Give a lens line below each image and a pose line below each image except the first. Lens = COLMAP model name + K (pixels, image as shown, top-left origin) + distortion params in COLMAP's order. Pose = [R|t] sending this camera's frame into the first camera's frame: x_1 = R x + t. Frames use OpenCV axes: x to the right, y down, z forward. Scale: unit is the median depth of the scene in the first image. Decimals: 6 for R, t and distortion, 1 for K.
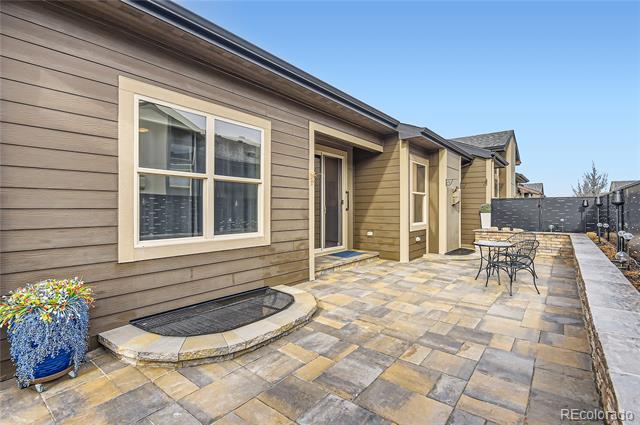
lens RADIAL K [[298.7, 0, 319.6], [0, 298.7, 209.1], [0, 0, 1]] dist [-0.000867, -0.002219]
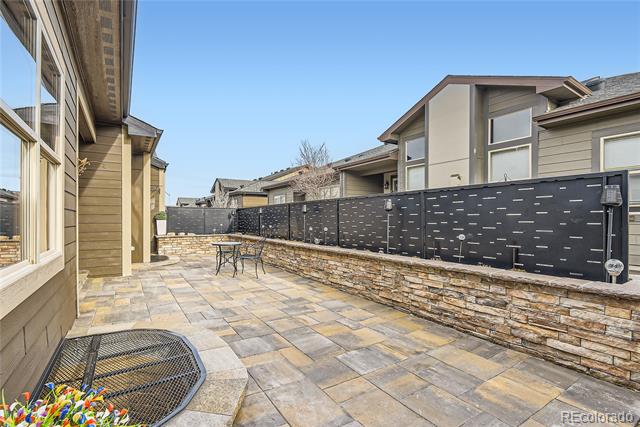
lens RADIAL K [[298.7, 0, 306.9], [0, 298.7, 220.7], [0, 0, 1]] dist [-0.000867, -0.002219]
pose [[0.333782, -0.004758, 0.942638, -0.812920], [-0.000533, 0.999986, 0.005236, 0.027884], [-0.942650, -0.002250, 0.333775, 0.477458]]
